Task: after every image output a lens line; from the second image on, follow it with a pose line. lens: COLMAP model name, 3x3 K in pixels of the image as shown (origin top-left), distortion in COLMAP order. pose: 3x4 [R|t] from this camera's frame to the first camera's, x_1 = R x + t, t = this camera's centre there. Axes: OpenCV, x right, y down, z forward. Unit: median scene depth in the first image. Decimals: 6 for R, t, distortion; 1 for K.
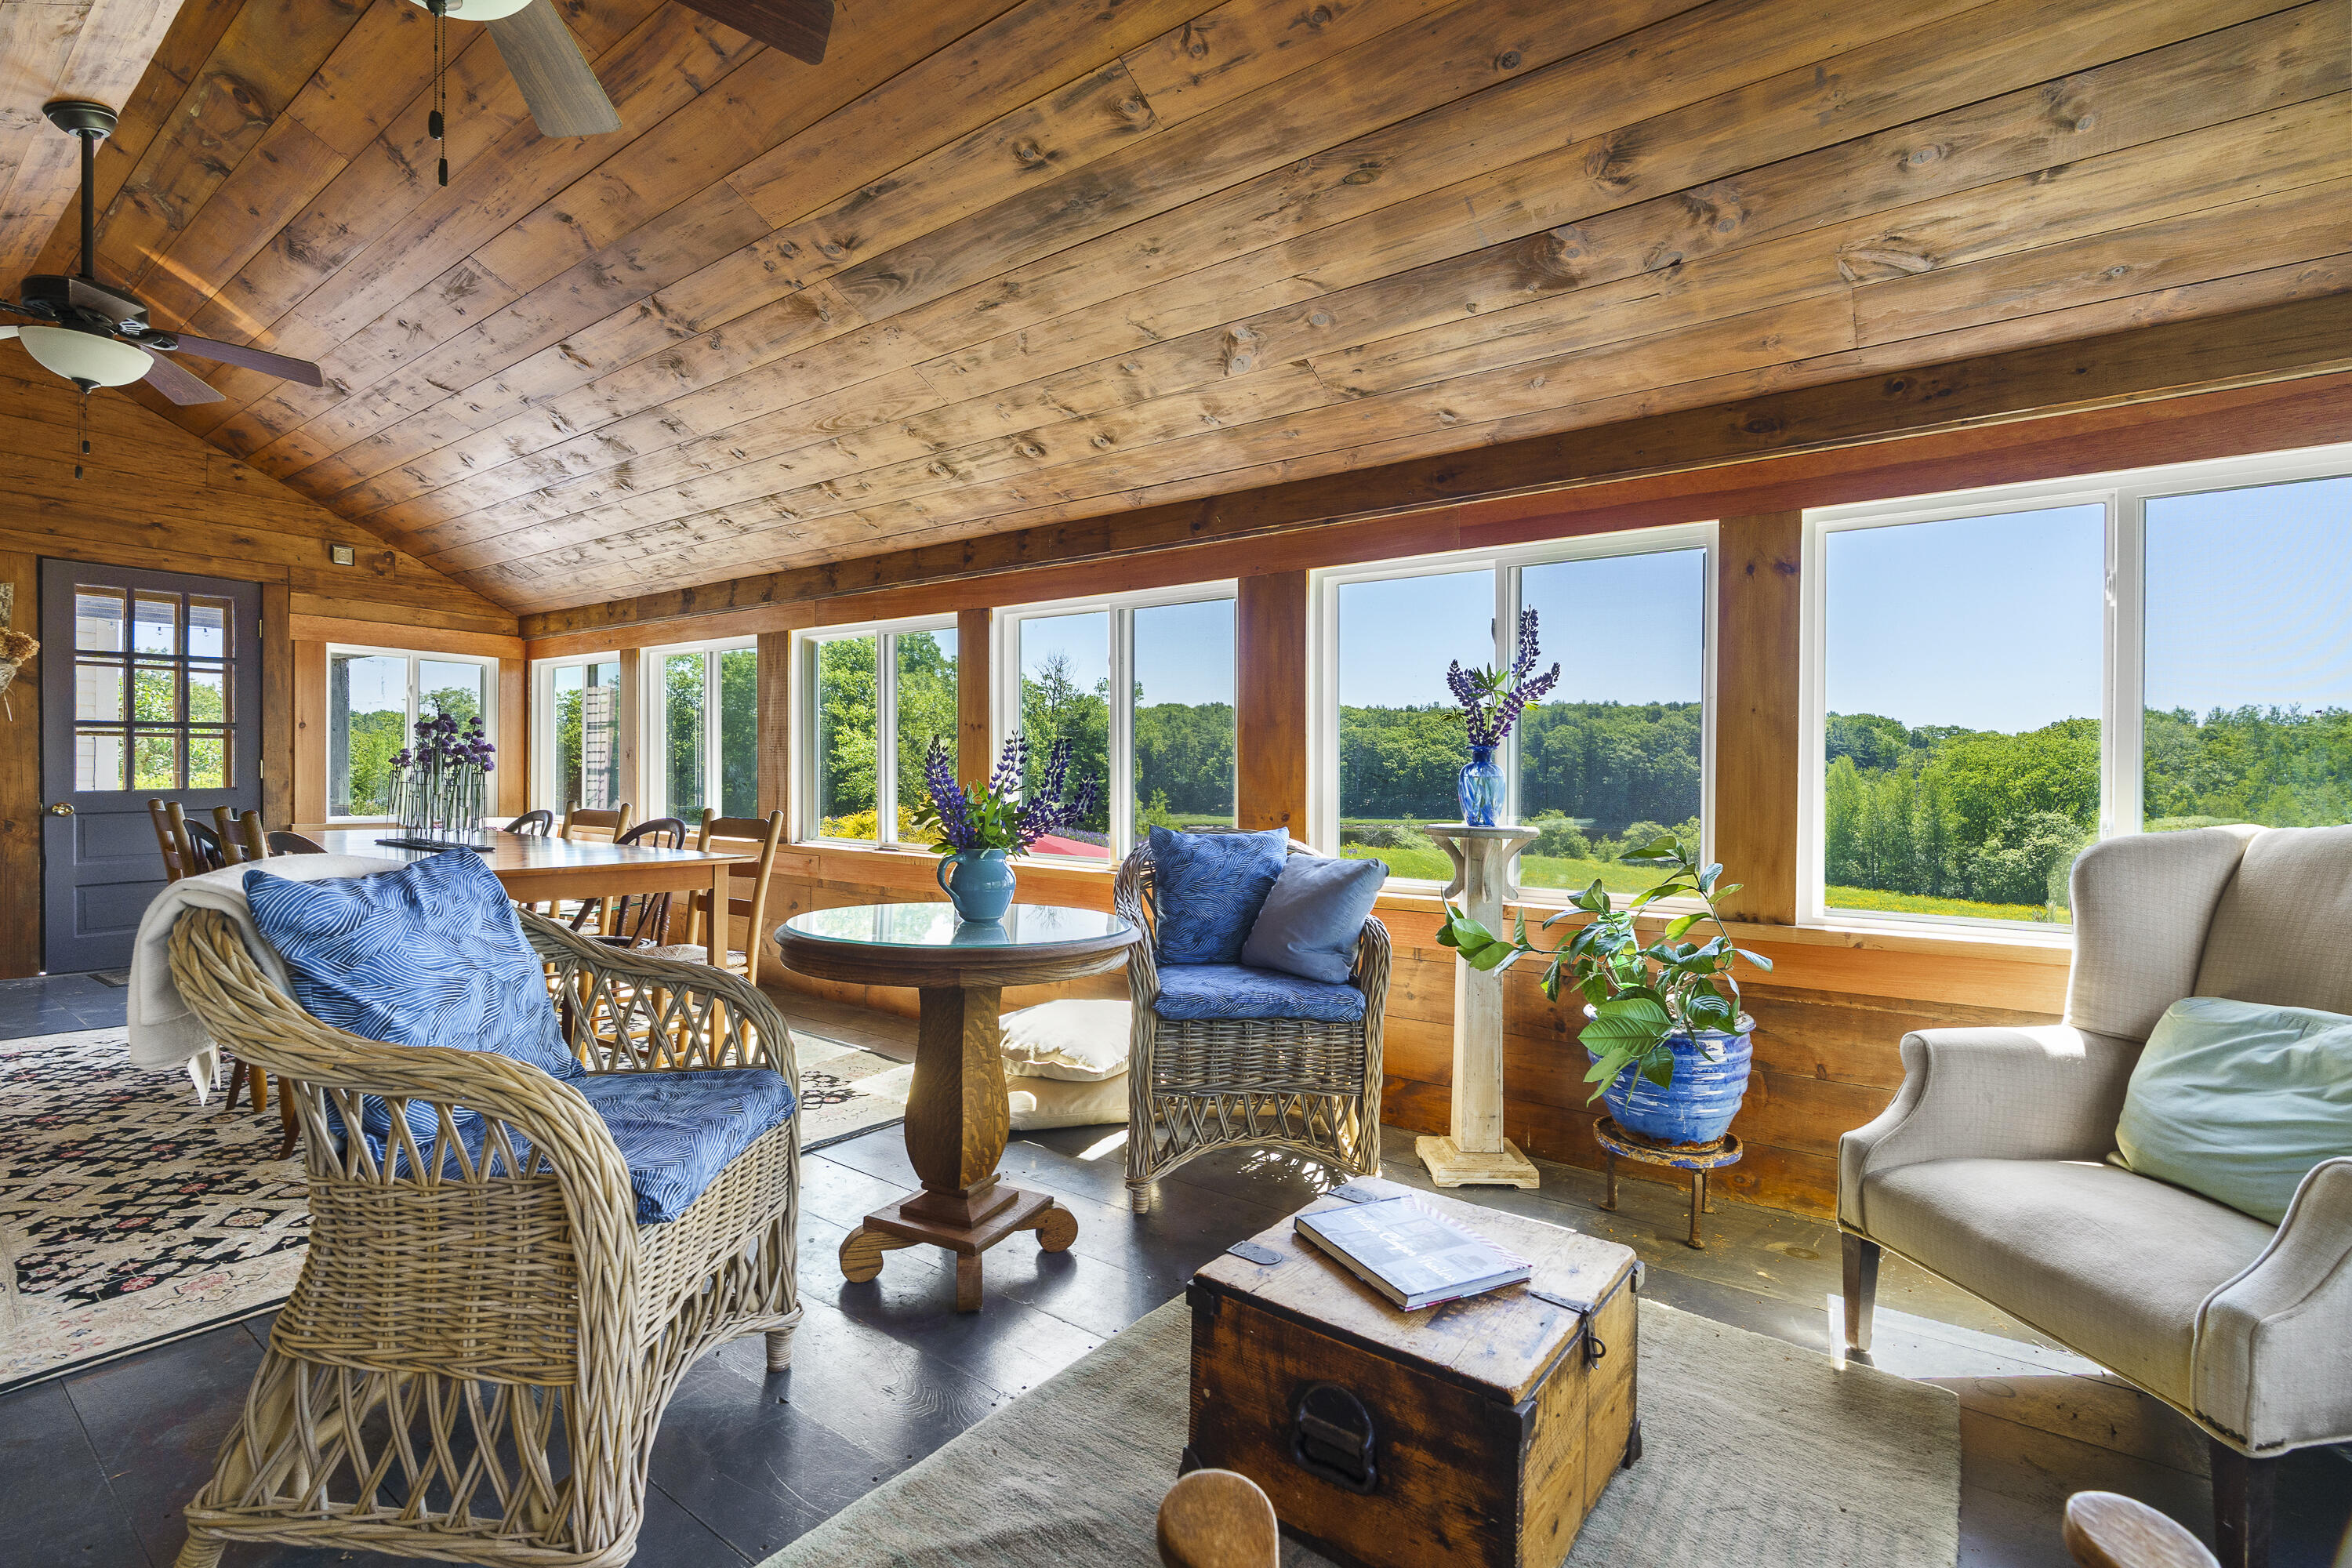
lens RADIAL K [[1051.9, 0, 1132.2], [0, 1051.9, 786.6], [0, 0, 1]] dist [-0.002371, -0.000644]
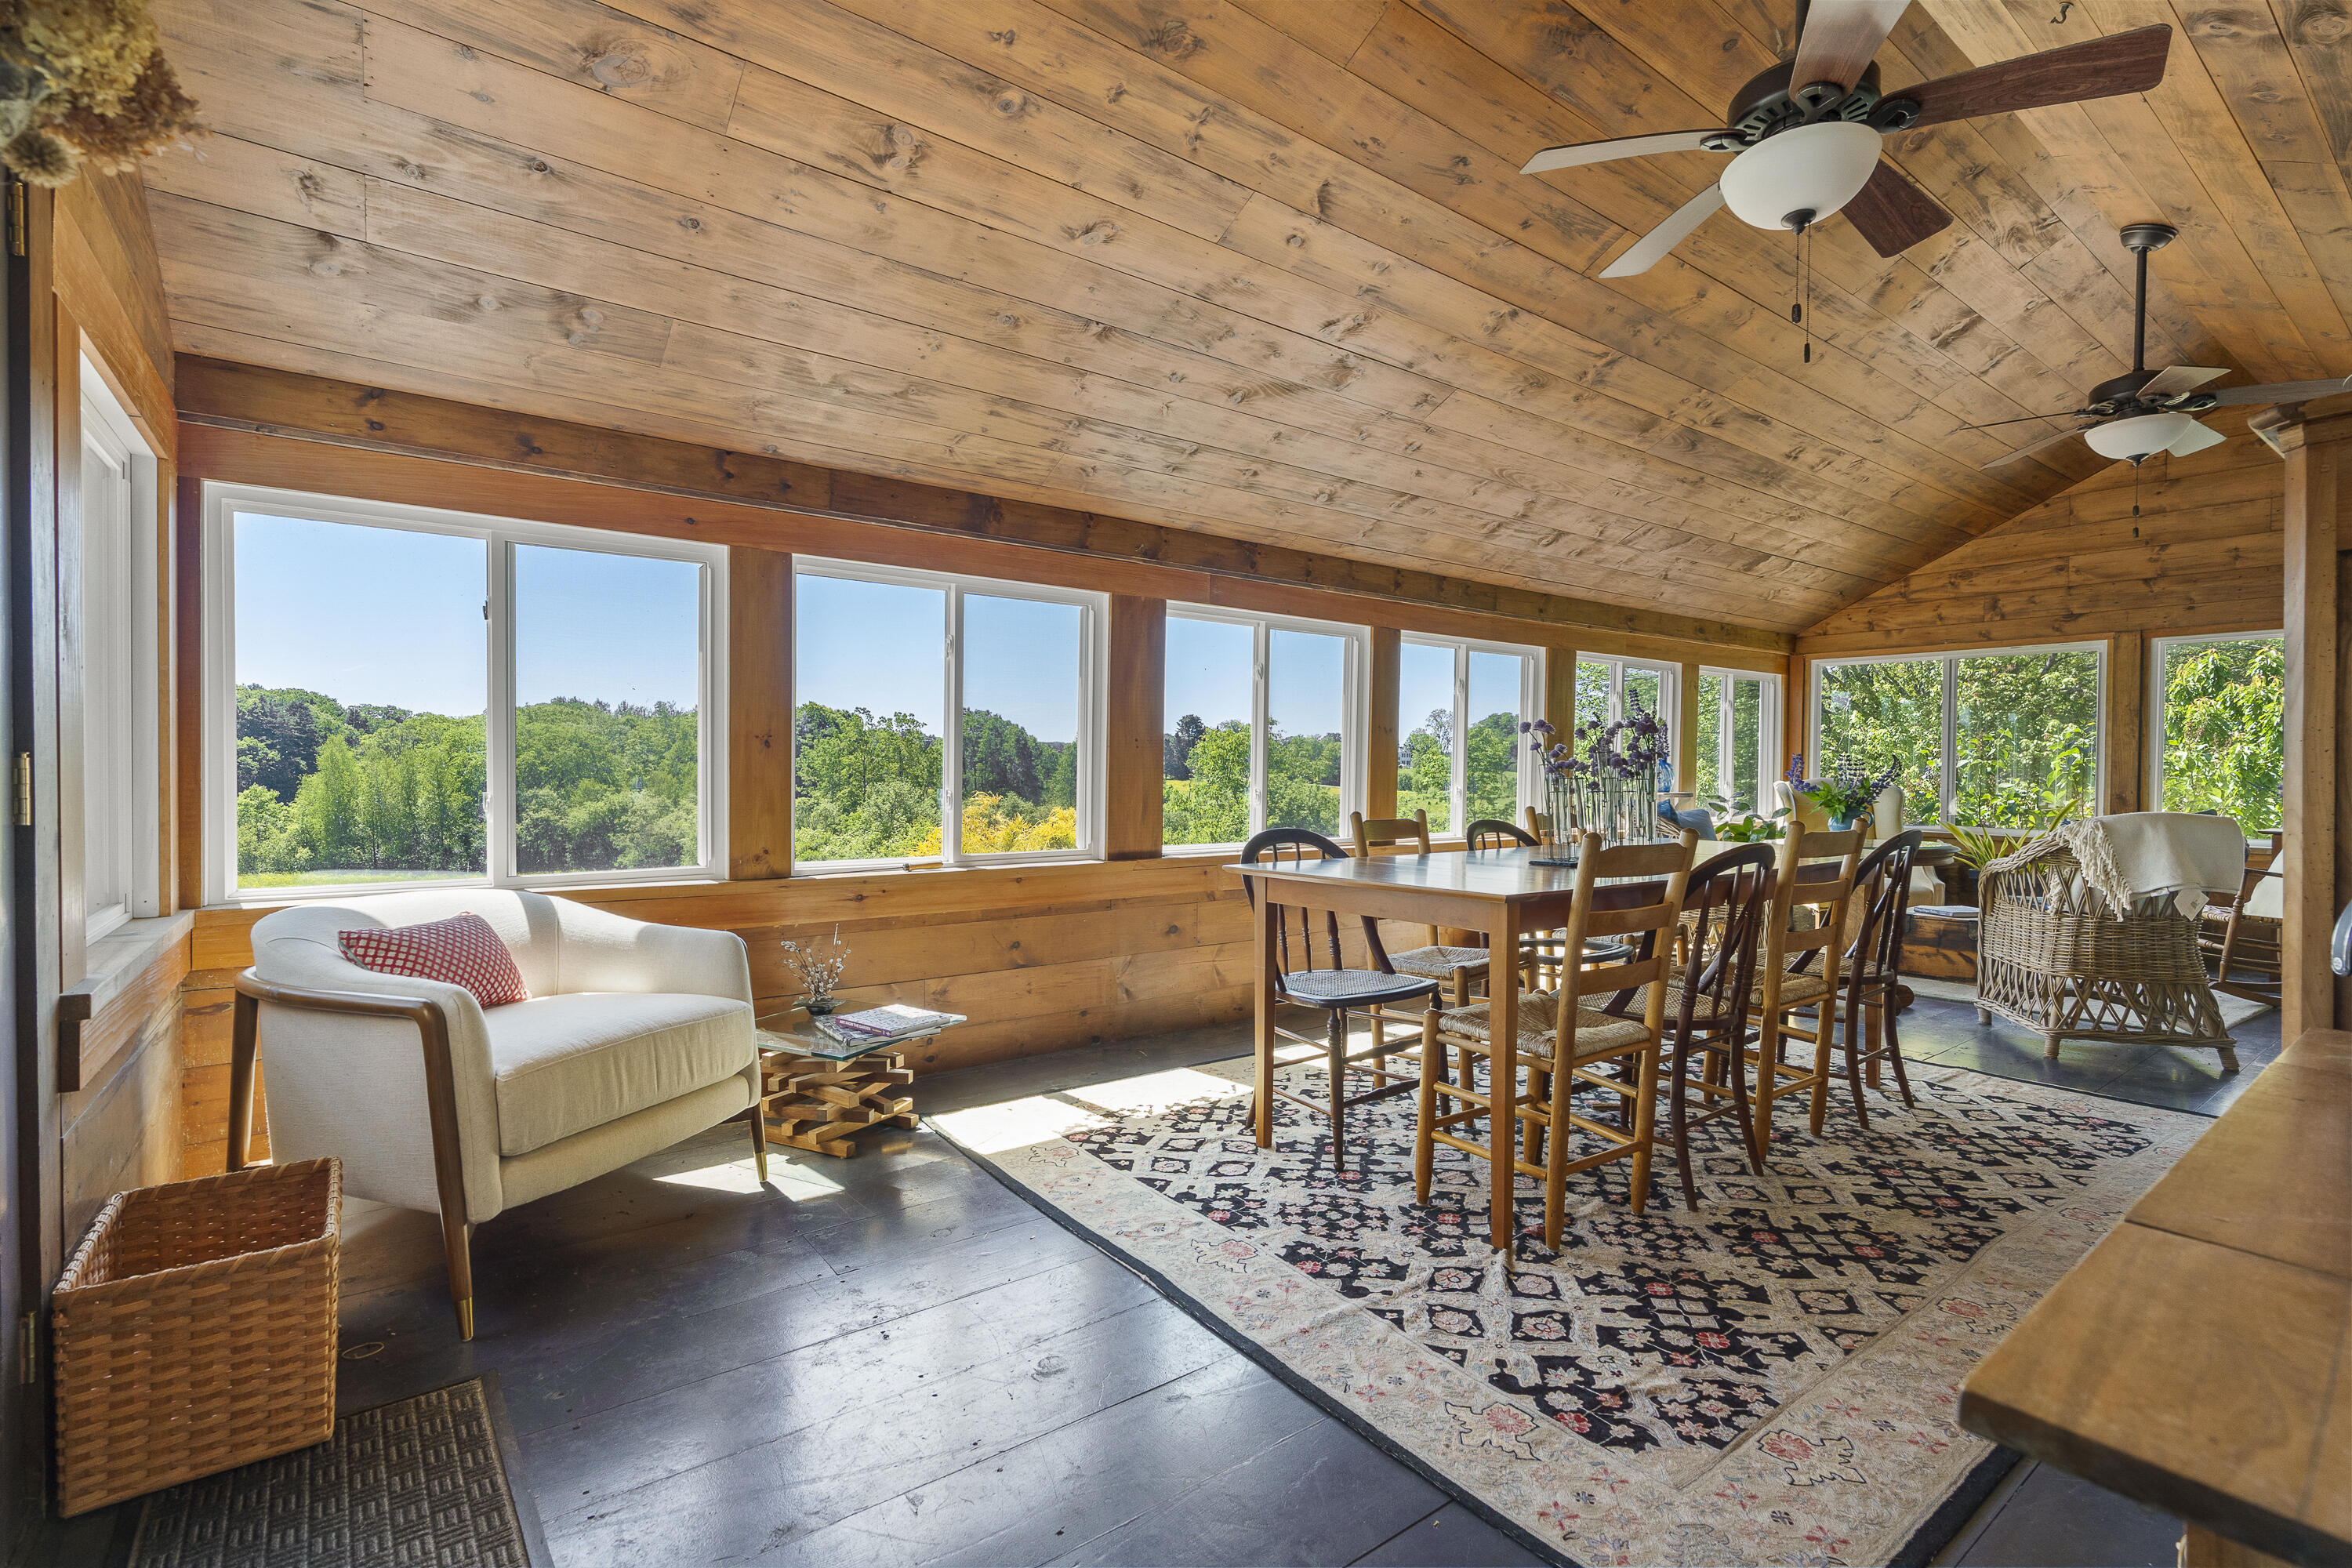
lens RADIAL K [[1076.6, 0, 1173.0], [0, 1076.6, 795.0], [0, 0, 1]] dist [-0.002375, 0.000204]
pose [[0.270301, -0.035896, 0.962106, -1.543586], [0.010840, 0.999355, 0.034240, -0.032759], [-0.962715, 0.001174, 0.270516, 1.034713]]
